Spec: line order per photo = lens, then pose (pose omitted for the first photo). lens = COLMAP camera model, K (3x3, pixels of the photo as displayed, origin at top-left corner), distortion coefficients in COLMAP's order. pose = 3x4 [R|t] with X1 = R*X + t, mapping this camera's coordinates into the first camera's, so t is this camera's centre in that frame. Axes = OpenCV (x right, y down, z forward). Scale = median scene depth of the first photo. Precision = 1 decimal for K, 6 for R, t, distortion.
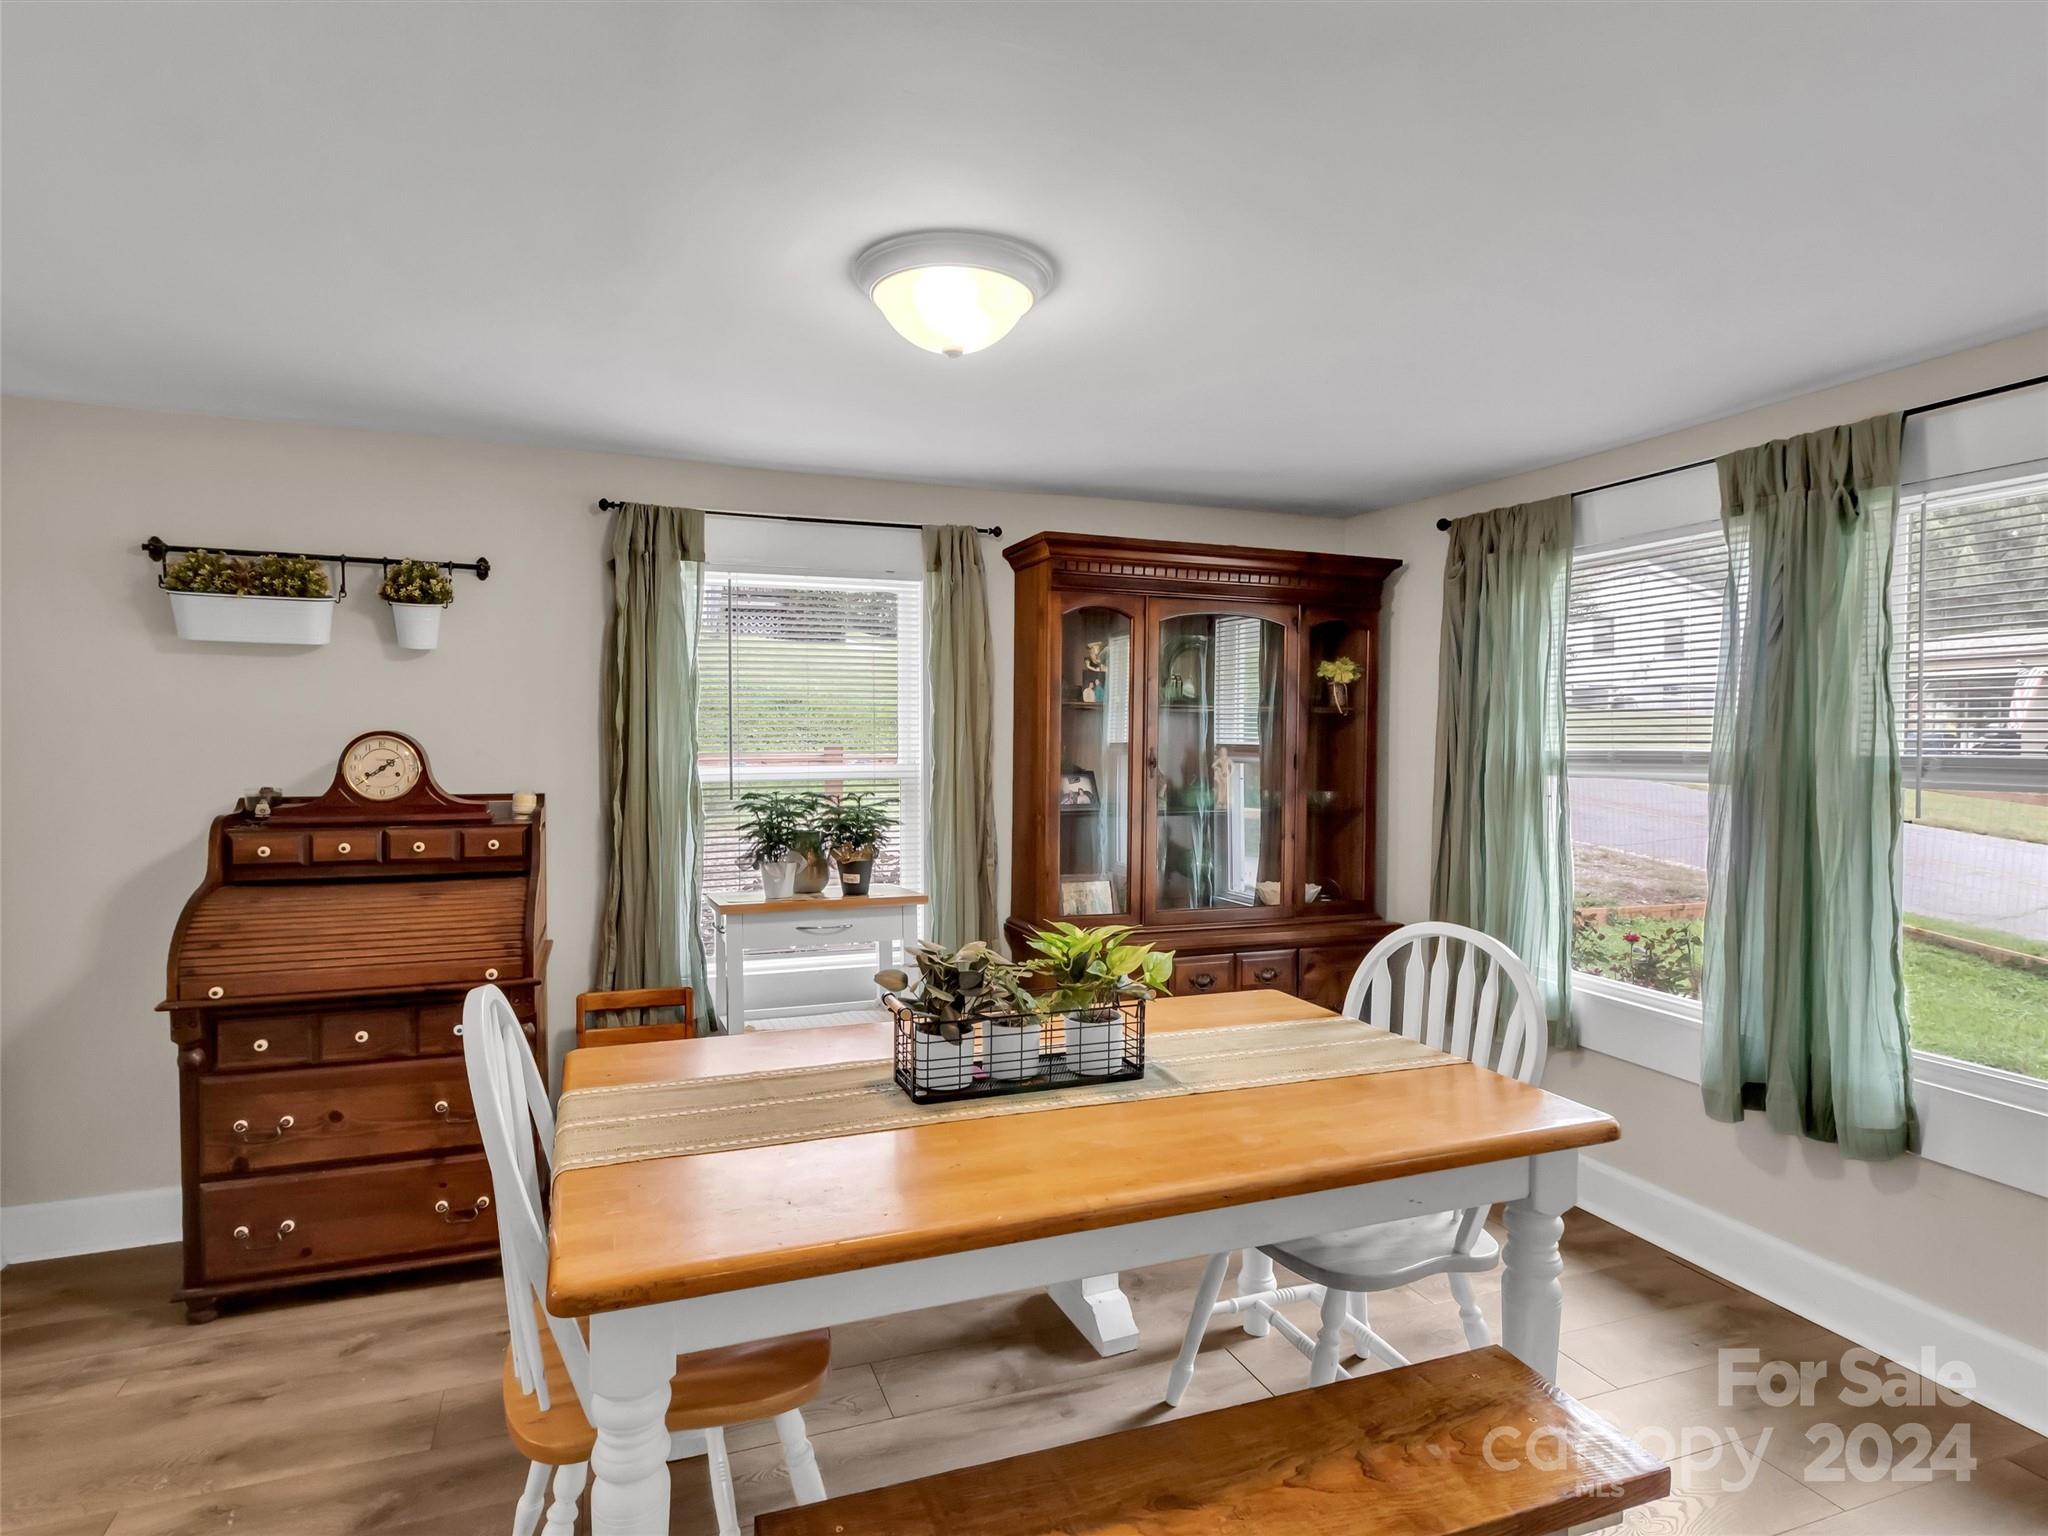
lens RADIAL K [[1014.9, 0, 1021.3], [0, 1014.9, 796.7], [0, 0, 1]] dist [-0.004793, -0.000172]
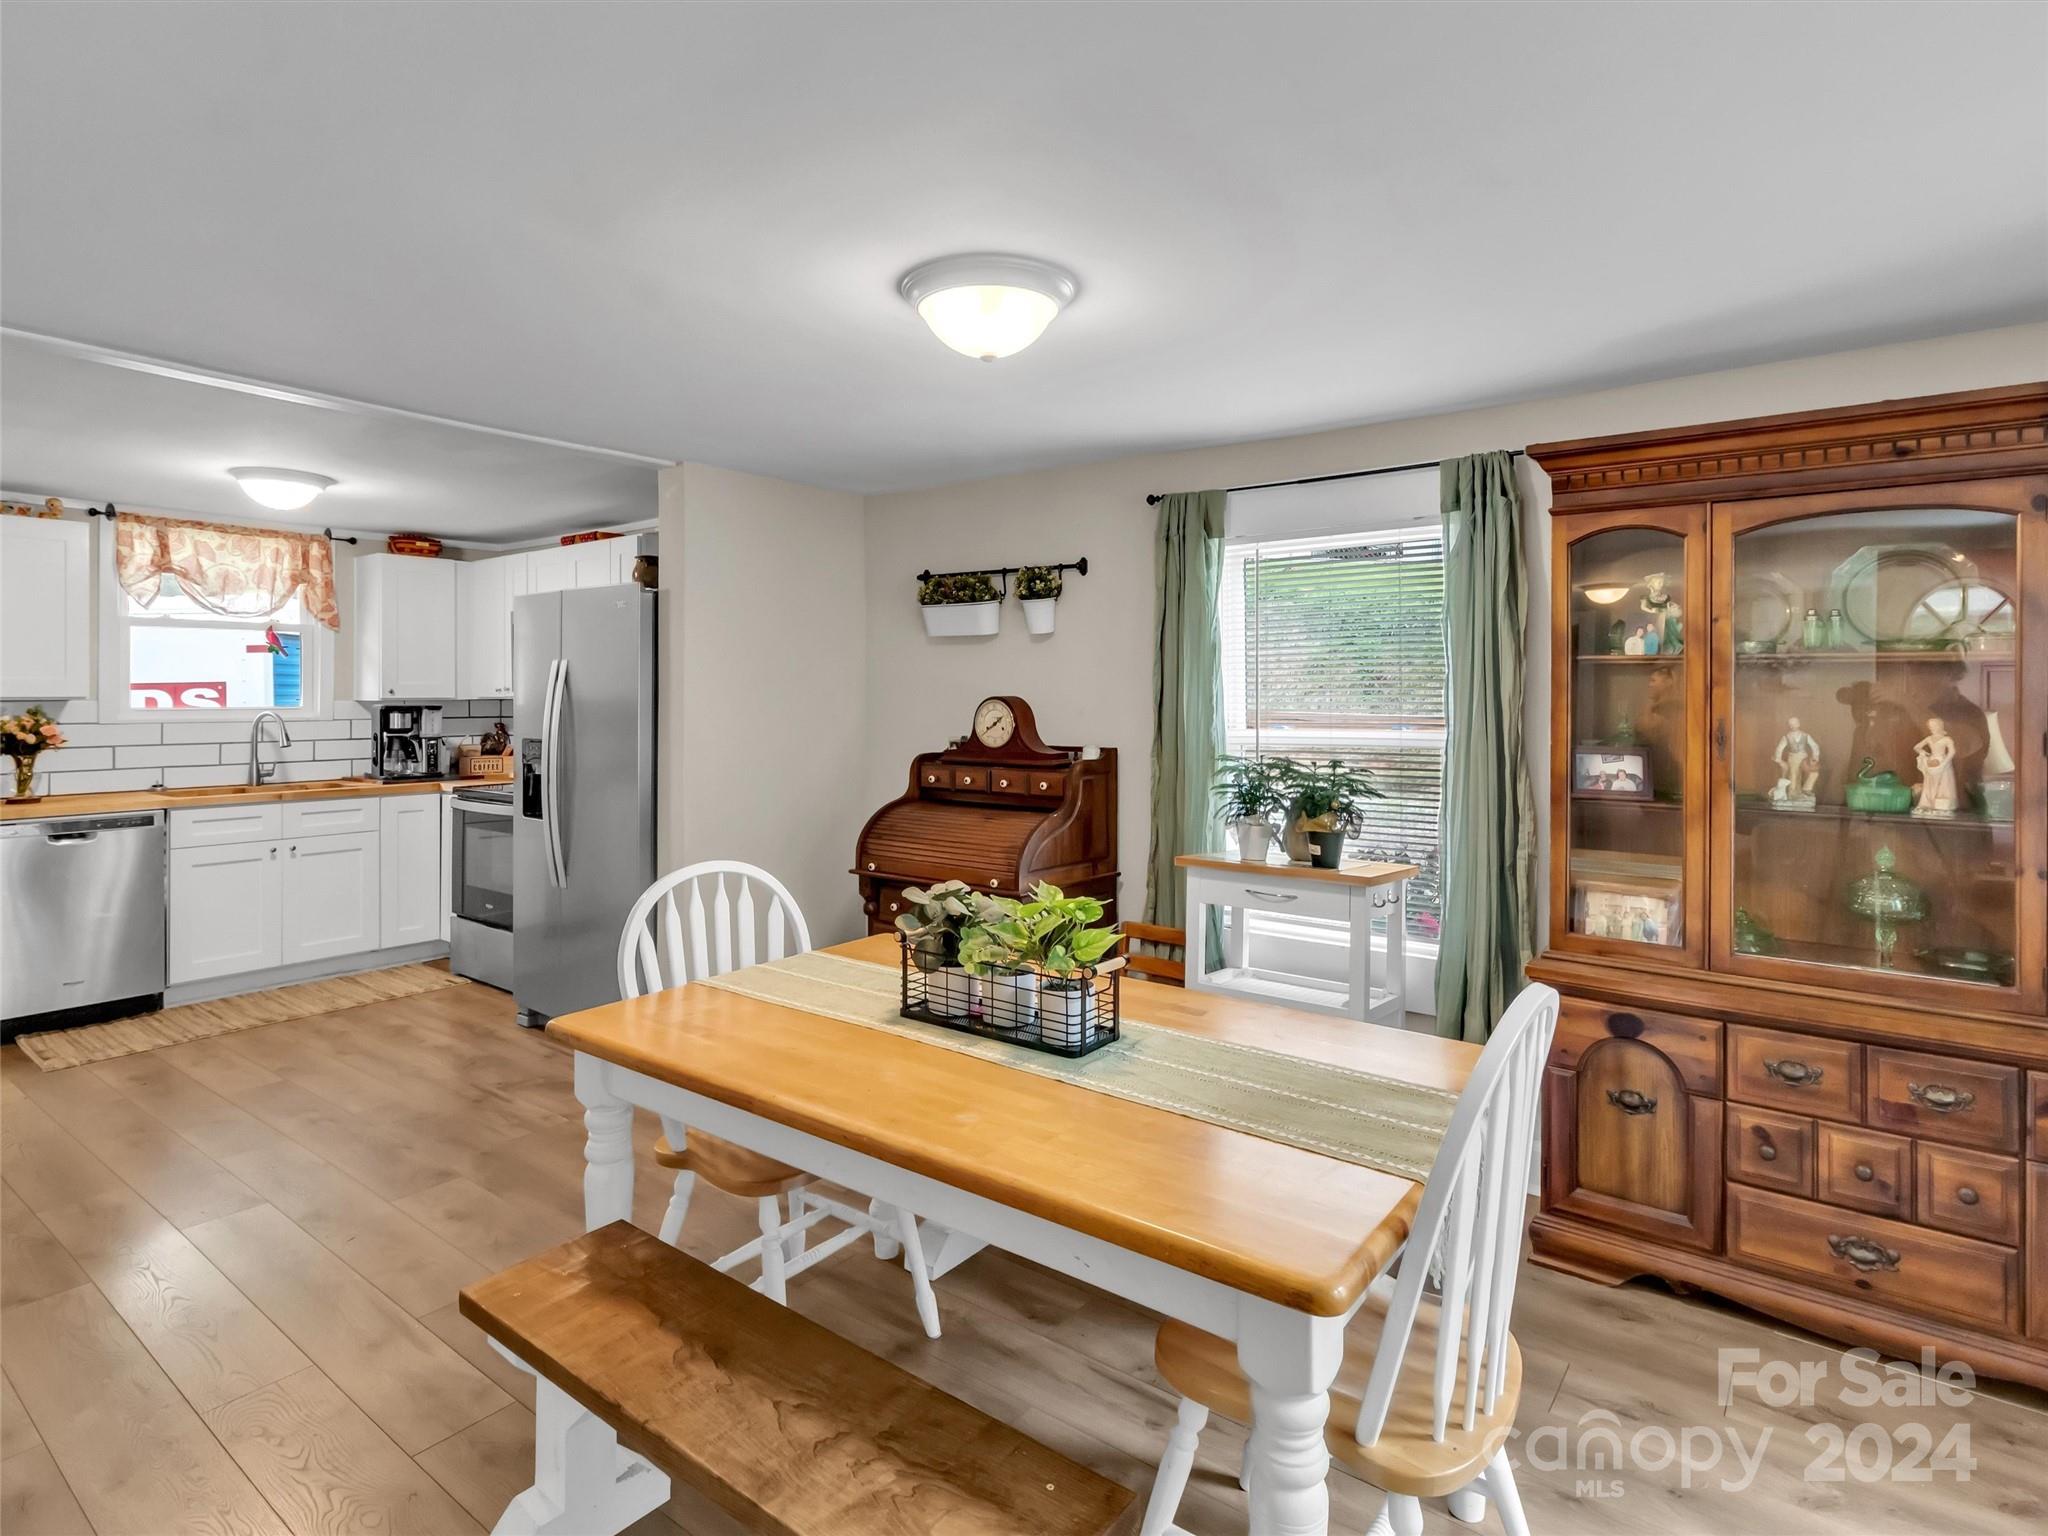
lens RADIAL K [[1077.5, 0, 1062.0], [0, 1077.5, 728.5], [0, 0, 1]] dist [0.000304, 0.000774]
pose [[0.565183, 0.022472, -0.824660, 0.607775], [-0.047790, 0.998842, -0.005535, -0.018111], [0.823580, 0.042539, 0.565602, 0.257597]]
